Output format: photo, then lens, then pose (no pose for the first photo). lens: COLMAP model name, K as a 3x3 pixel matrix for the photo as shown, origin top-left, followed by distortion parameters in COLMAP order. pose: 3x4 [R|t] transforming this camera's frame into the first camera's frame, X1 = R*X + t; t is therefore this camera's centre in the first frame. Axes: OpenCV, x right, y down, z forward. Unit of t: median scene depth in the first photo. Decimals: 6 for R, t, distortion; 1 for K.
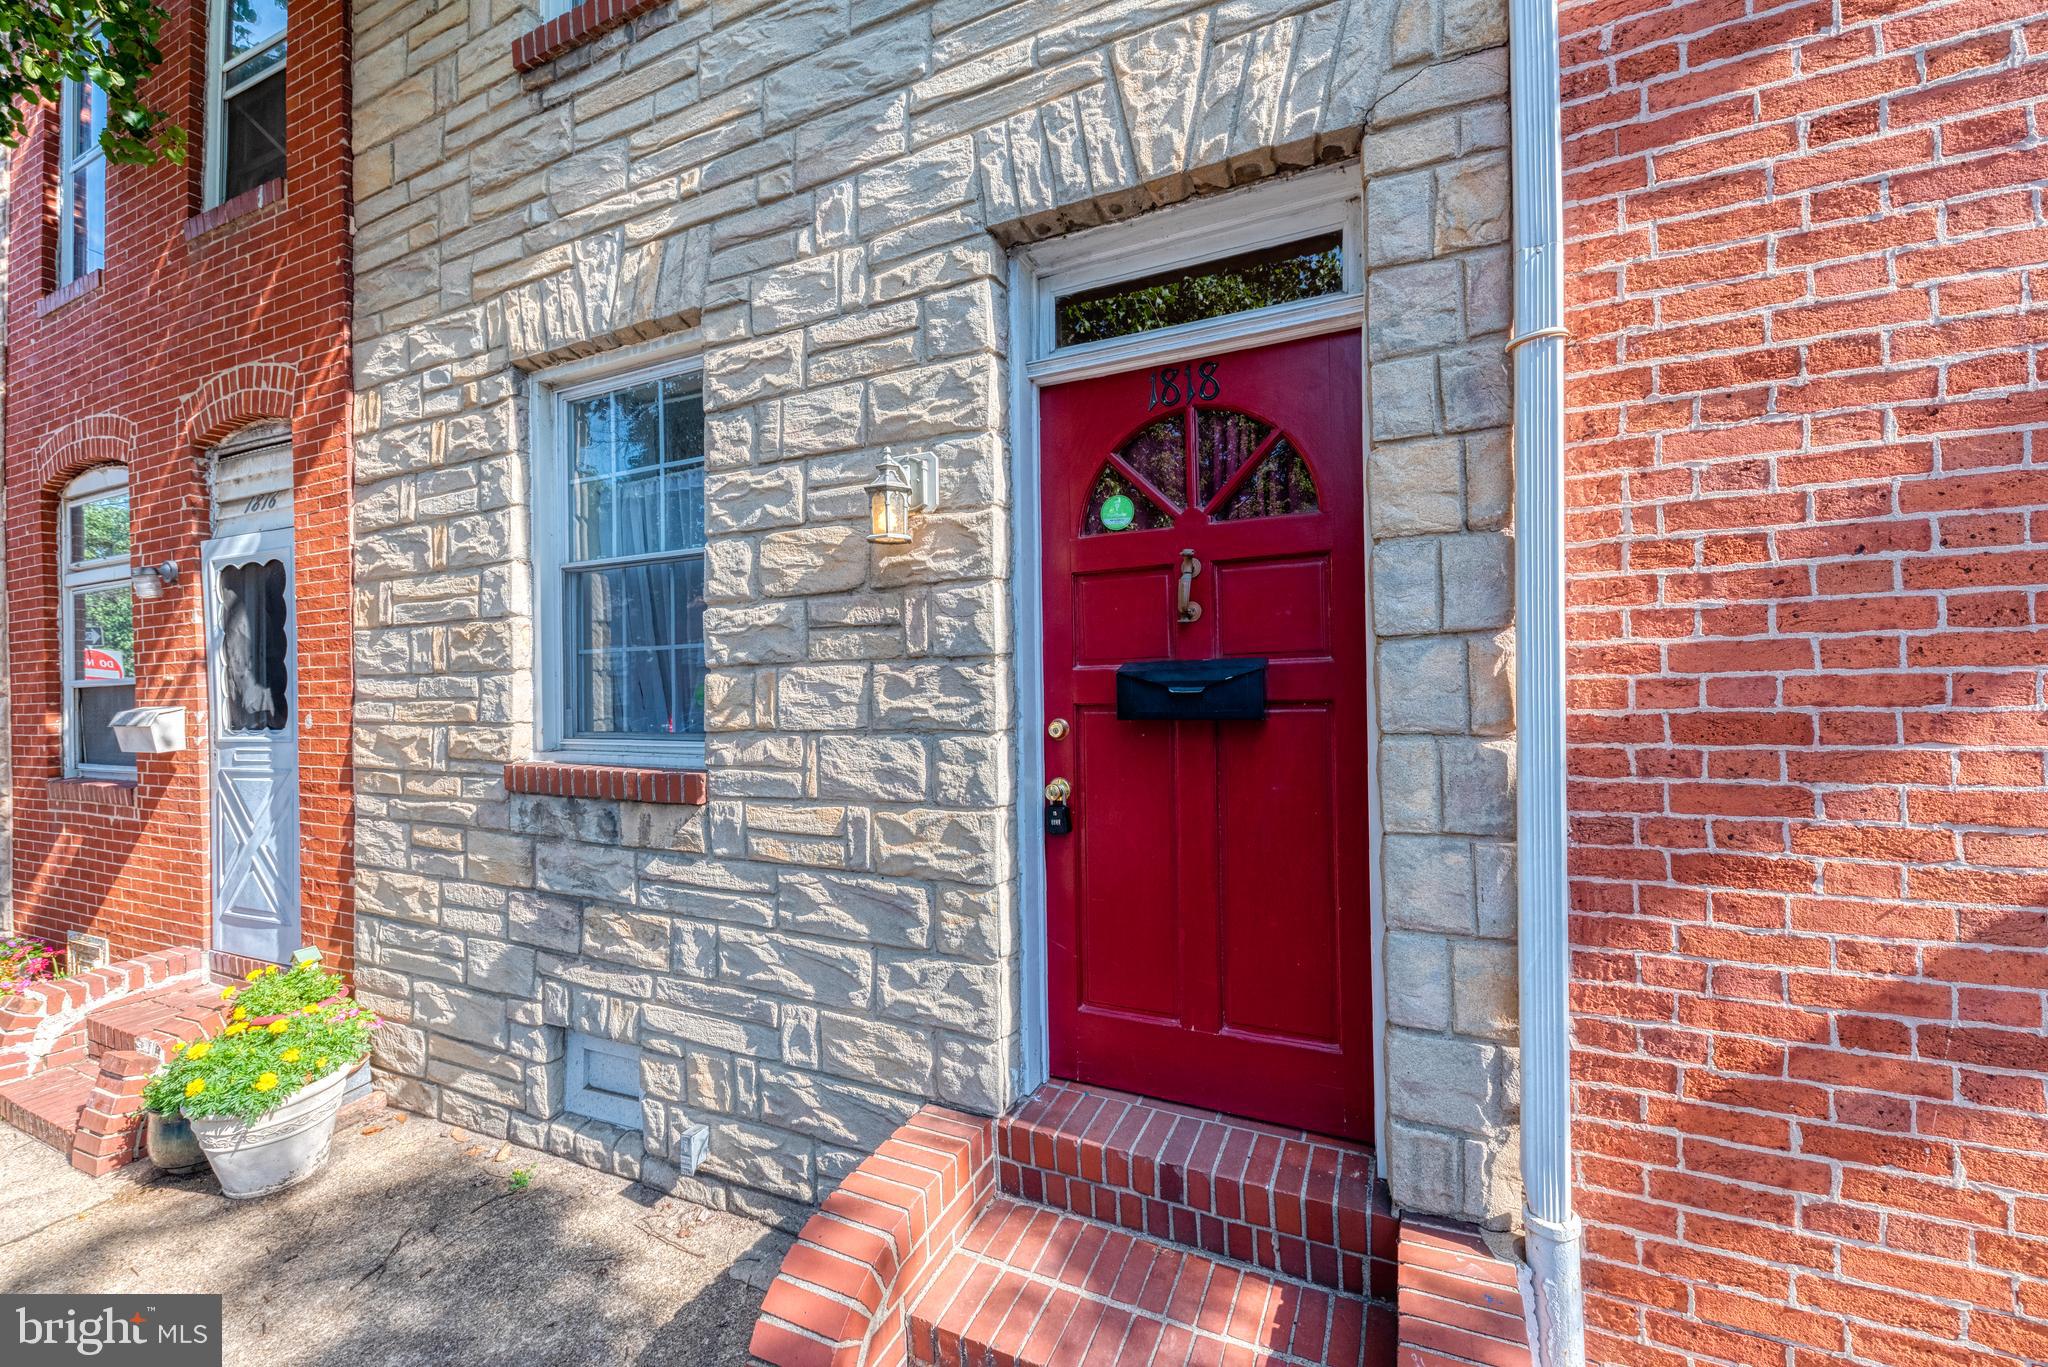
lens RADIAL K [[827.1, 0, 1013.1], [0, 827.1, 694.2], [0, 0, 1]] dist [0.013109, -0.003941]
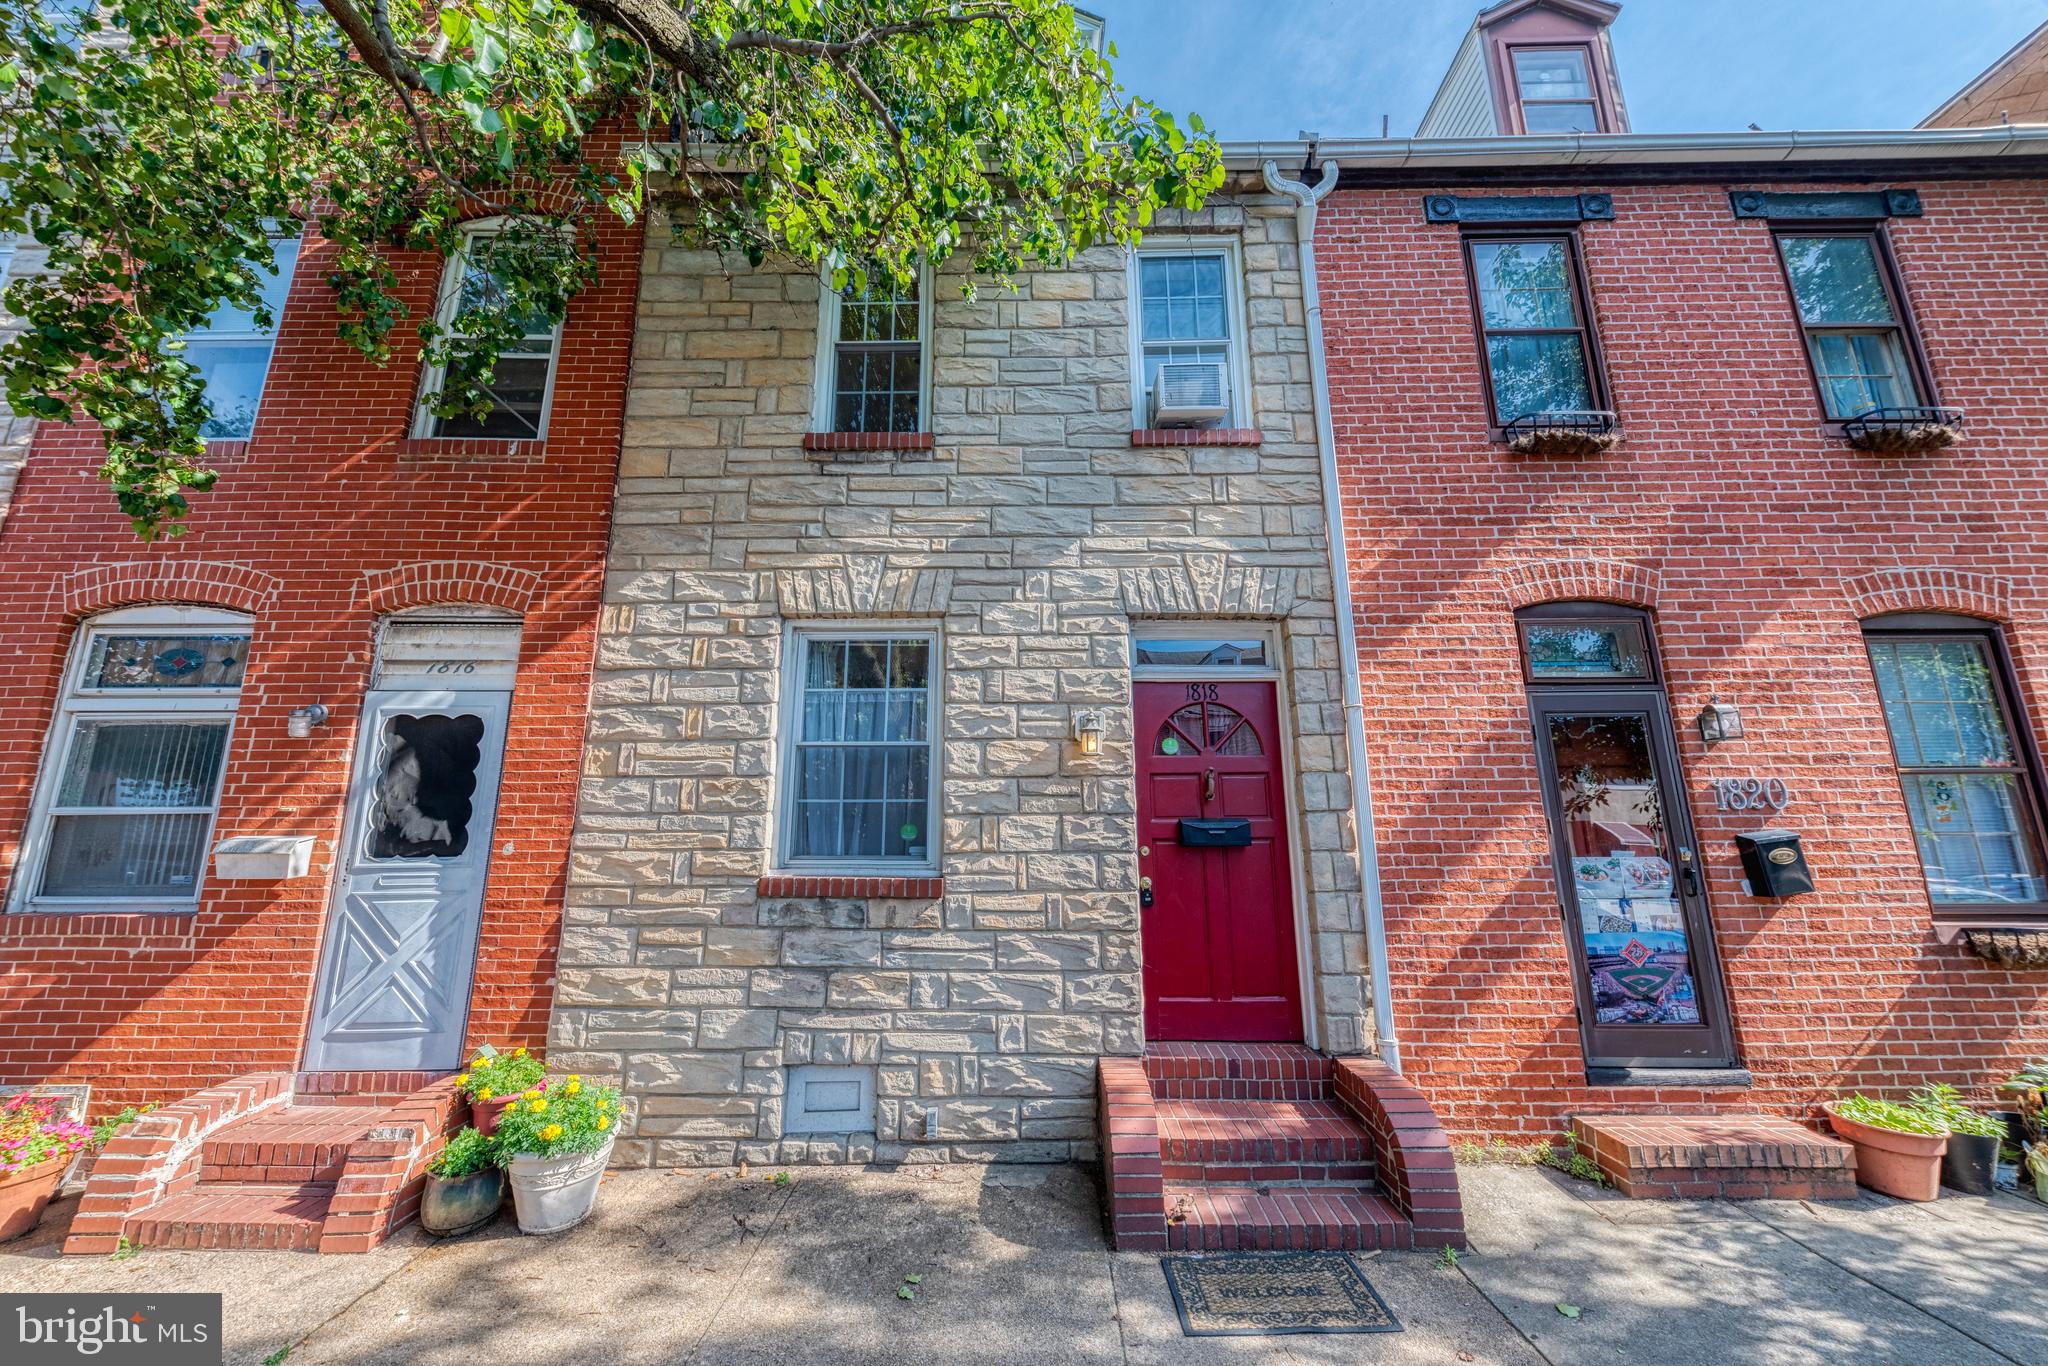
lens RADIAL K [[726.8, 0, 1027.8], [0, 726.8, 704.5], [0, 0, 1]] dist [0.010737, -0.000060]
pose [[0.906026, 0.094183, 0.412610, -0.869210], [-0.010835, 0.979766, -0.199853, 0.044155], [-0.423084, 0.176601, 0.888714, -0.450211]]
